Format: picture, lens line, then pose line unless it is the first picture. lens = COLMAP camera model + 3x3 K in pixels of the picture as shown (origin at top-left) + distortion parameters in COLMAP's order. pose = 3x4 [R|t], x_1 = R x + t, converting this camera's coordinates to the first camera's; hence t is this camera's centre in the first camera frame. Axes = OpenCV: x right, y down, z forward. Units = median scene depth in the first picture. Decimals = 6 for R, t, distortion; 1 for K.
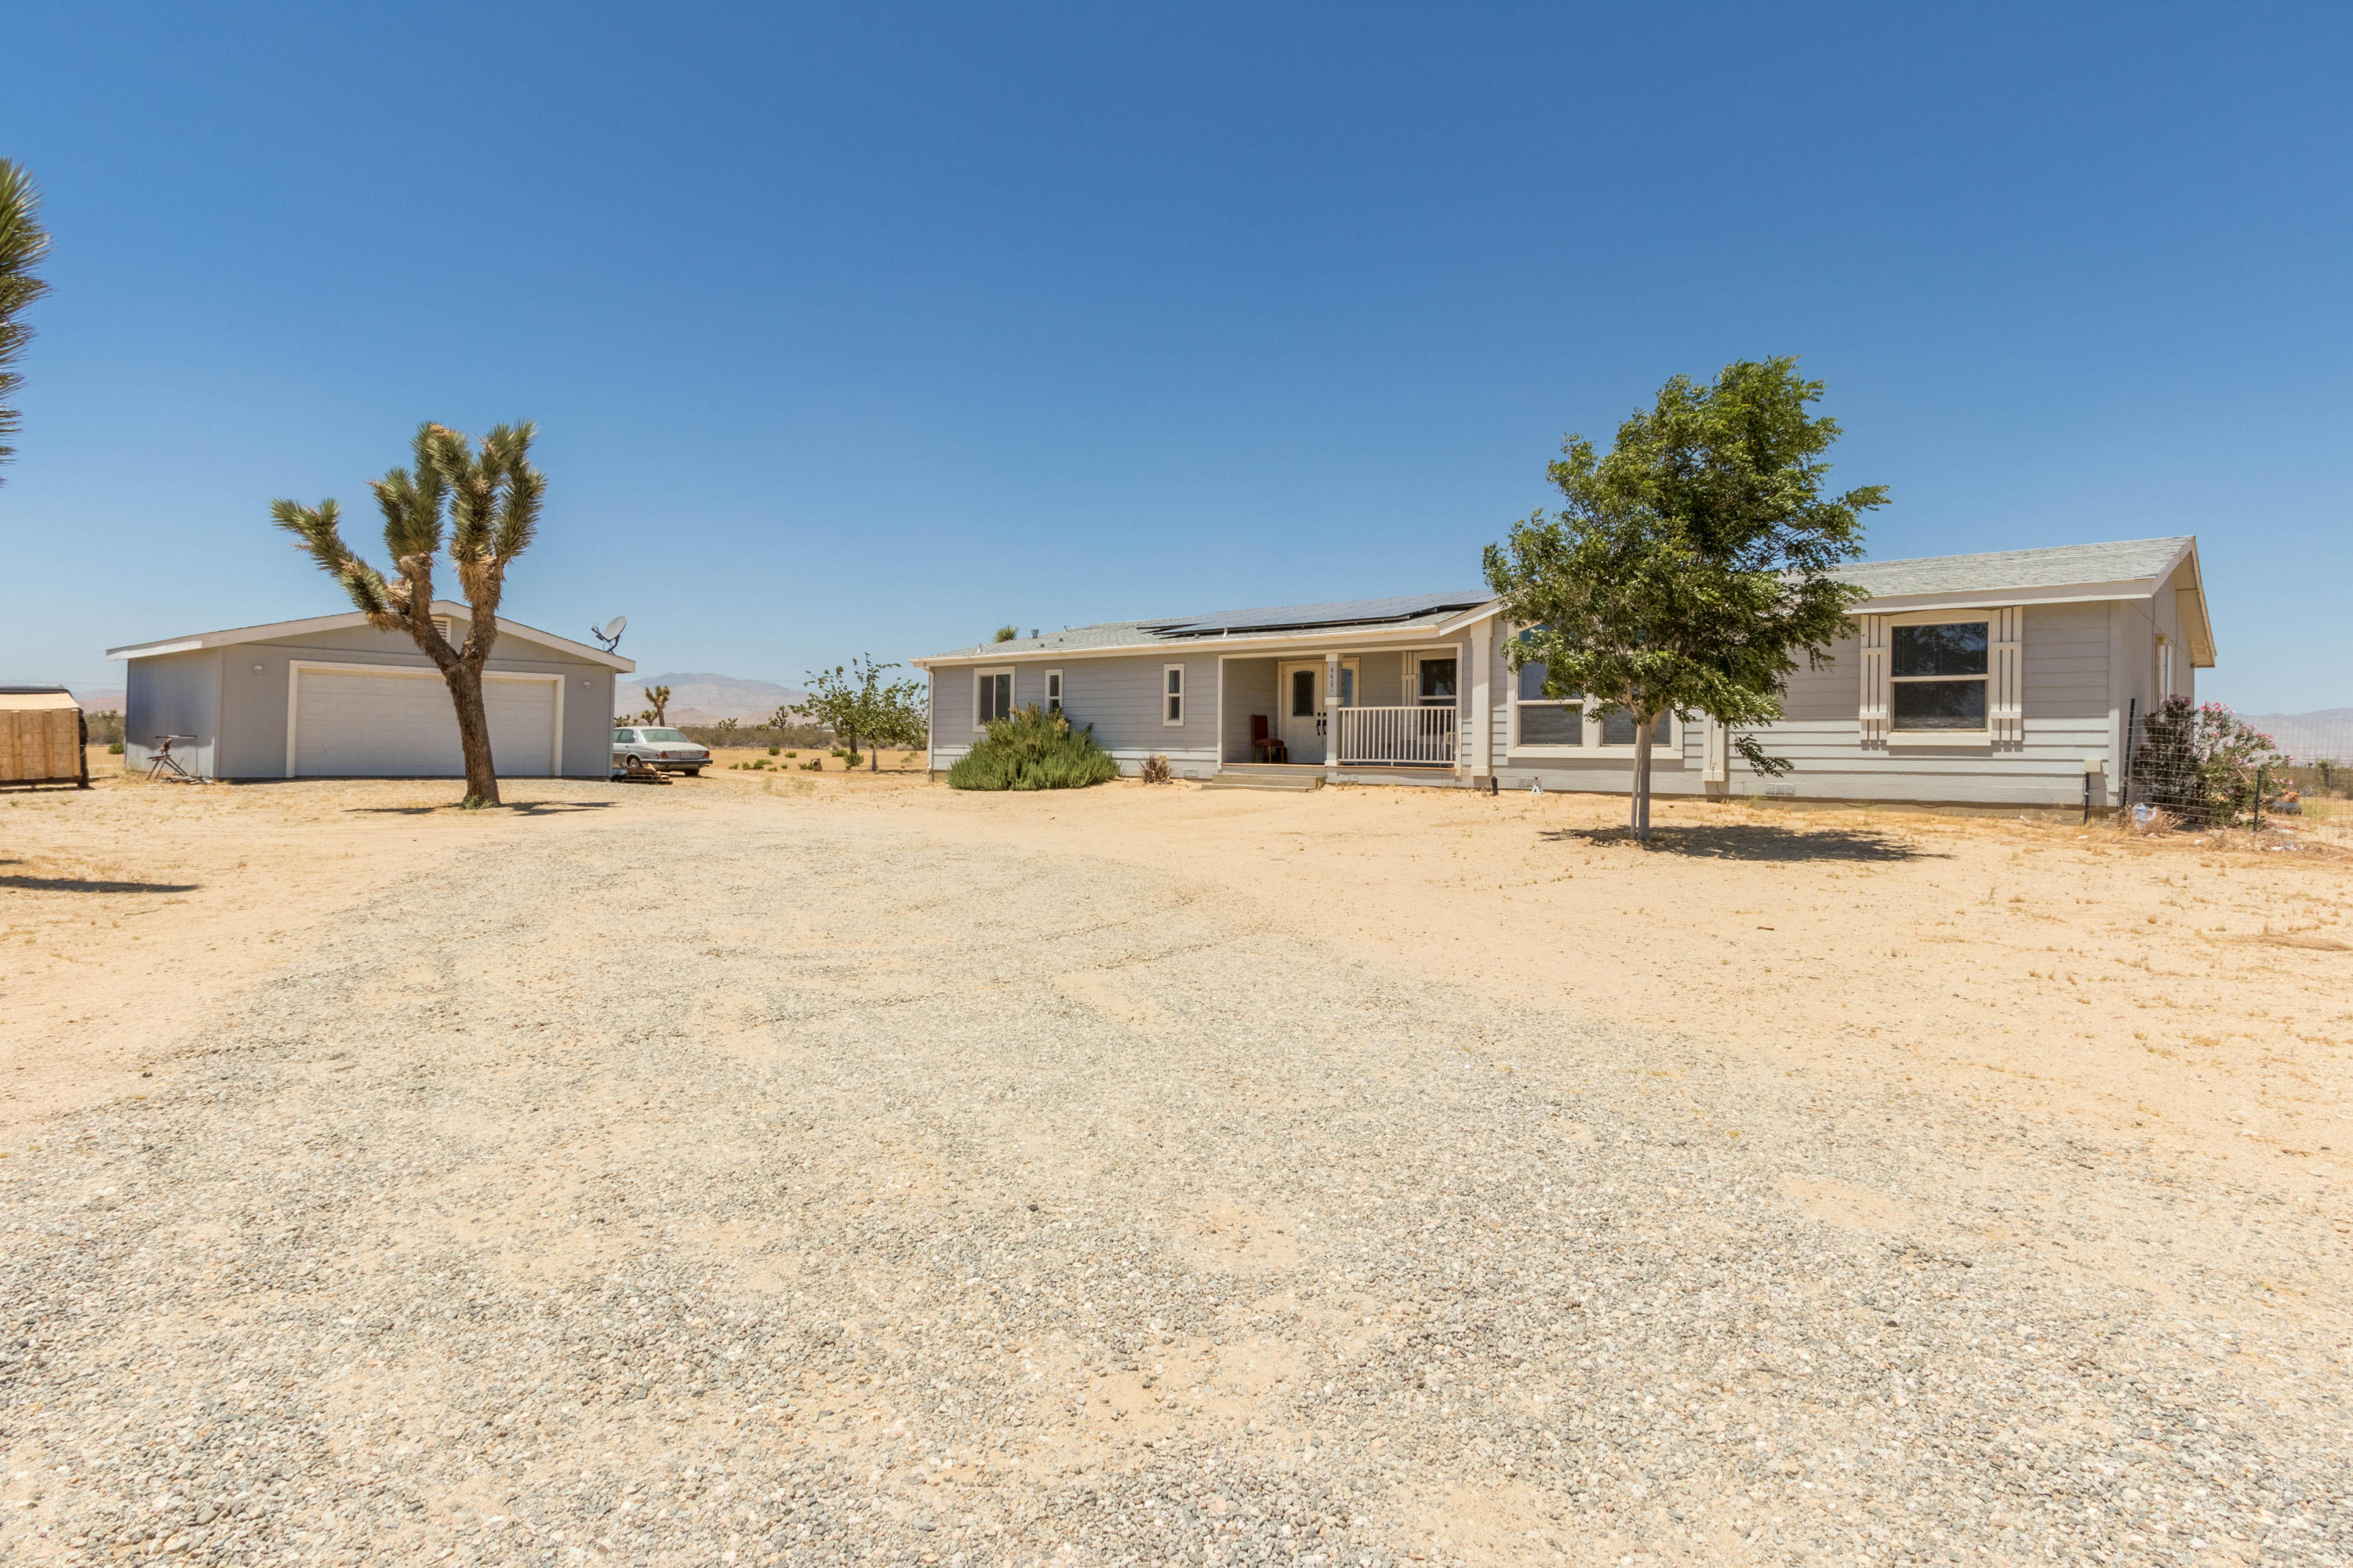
lens RADIAL K [[1294.9, 0, 1196.5], [0, 1294.9, 793.3], [0, 0, 1]] dist [0.016020, -0.000559]
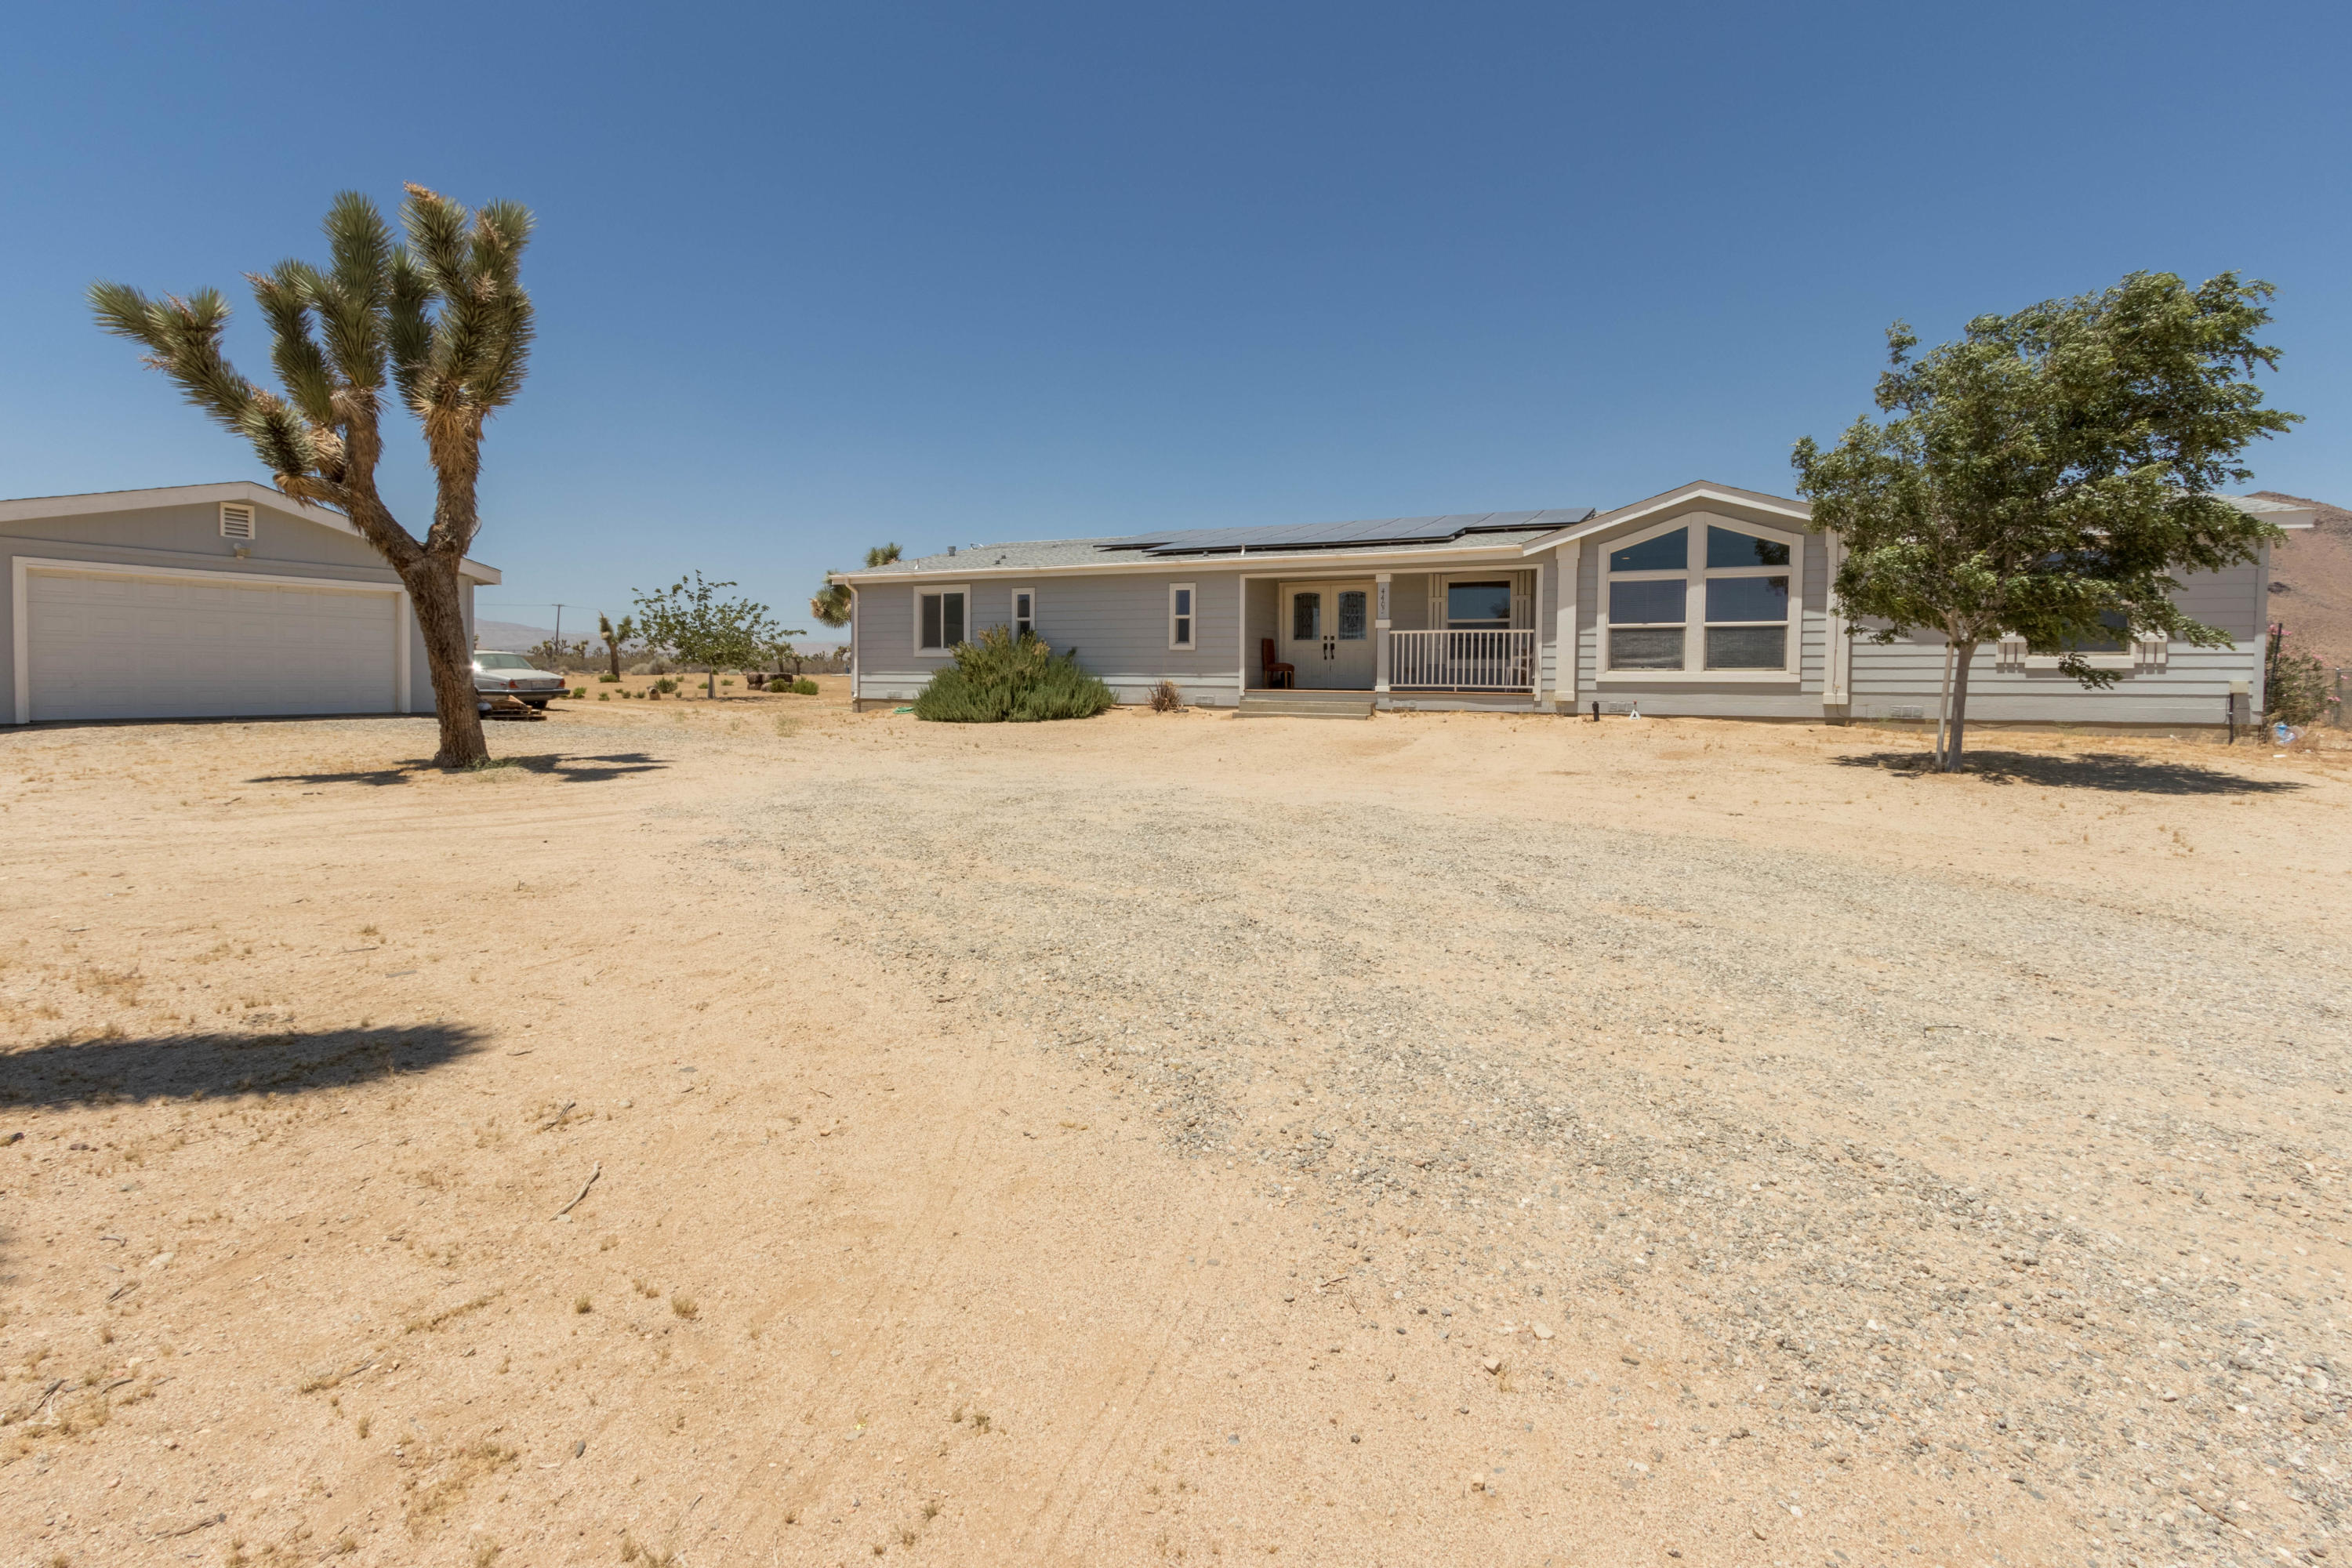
lens RADIAL K [[1101.8, 0, 1156.2], [0, 1101.8, 769.9], [0, 0, 1]] dist [0.006076, -0.003711]
pose [[0.958337, -0.031050, 0.283949, -0.290685], [0.015160, 0.998202, 0.057988, -0.013105], [-0.285239, -0.051267, 0.957084, 0.261184]]
